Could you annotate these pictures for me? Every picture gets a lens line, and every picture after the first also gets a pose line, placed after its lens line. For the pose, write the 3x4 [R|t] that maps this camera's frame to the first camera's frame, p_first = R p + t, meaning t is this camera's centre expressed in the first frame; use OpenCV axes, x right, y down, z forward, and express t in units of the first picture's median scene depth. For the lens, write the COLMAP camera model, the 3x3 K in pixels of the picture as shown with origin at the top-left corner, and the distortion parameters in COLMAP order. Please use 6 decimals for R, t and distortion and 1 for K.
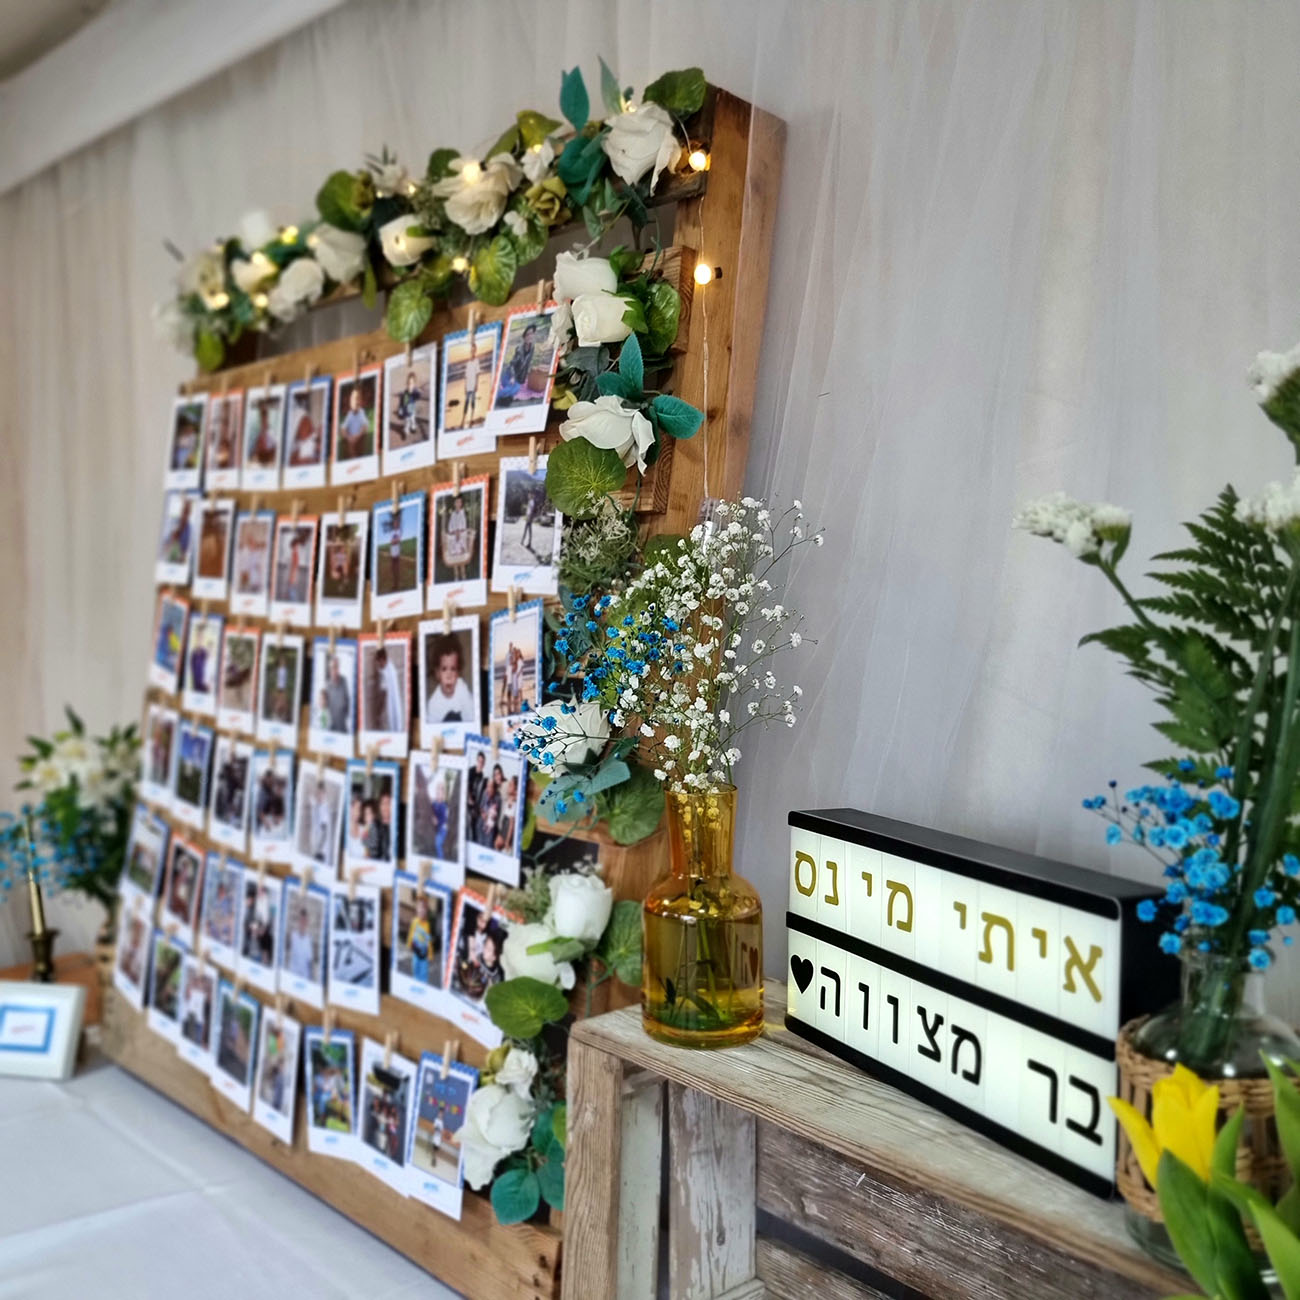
lens RADIAL K [[1385.6, 0, 610.1], [0, 1385.6, 642.6], [0, 0, 1]] dist [0.031027, 0.000000]
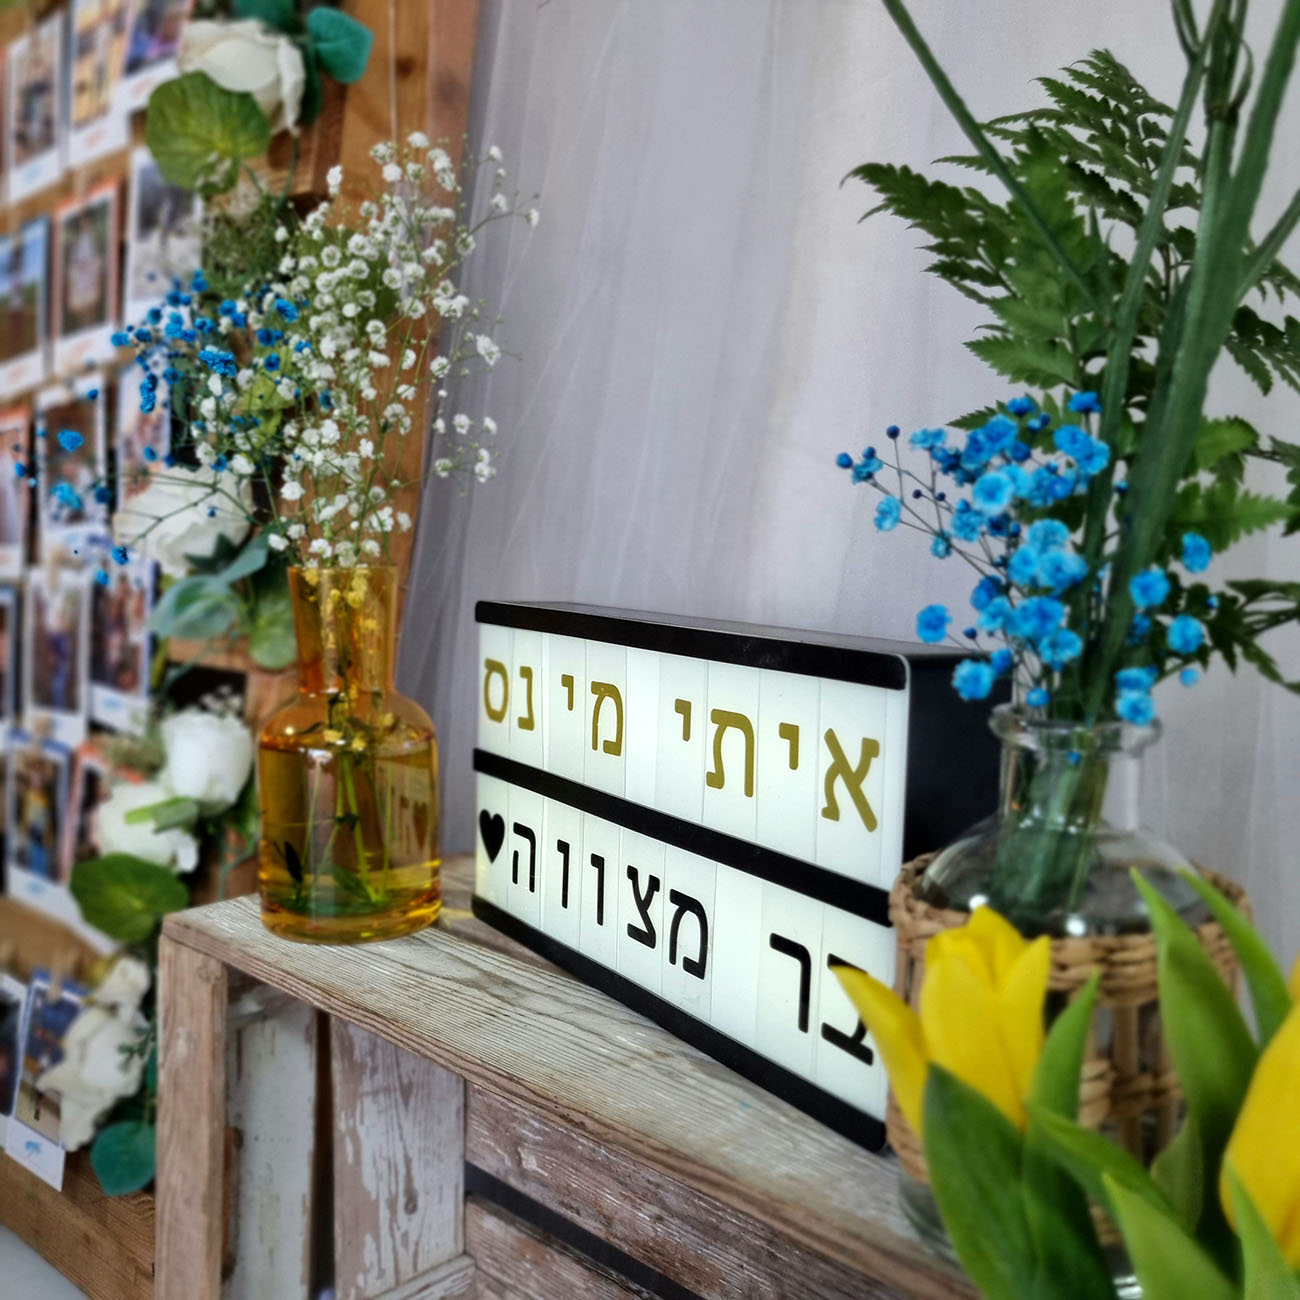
lens RADIAL K [[1385.6, 0, 624.6], [0, 1385.6, 662.3], [0, 0, 1]] dist [0.031027, 0.000000]
pose [[0.995924, 0.003632, 0.090122, 0.114423], [-0.008559, 0.998486, 0.054342, 0.092479], [-0.089788, -0.054891, 0.994447, 0.252320]]
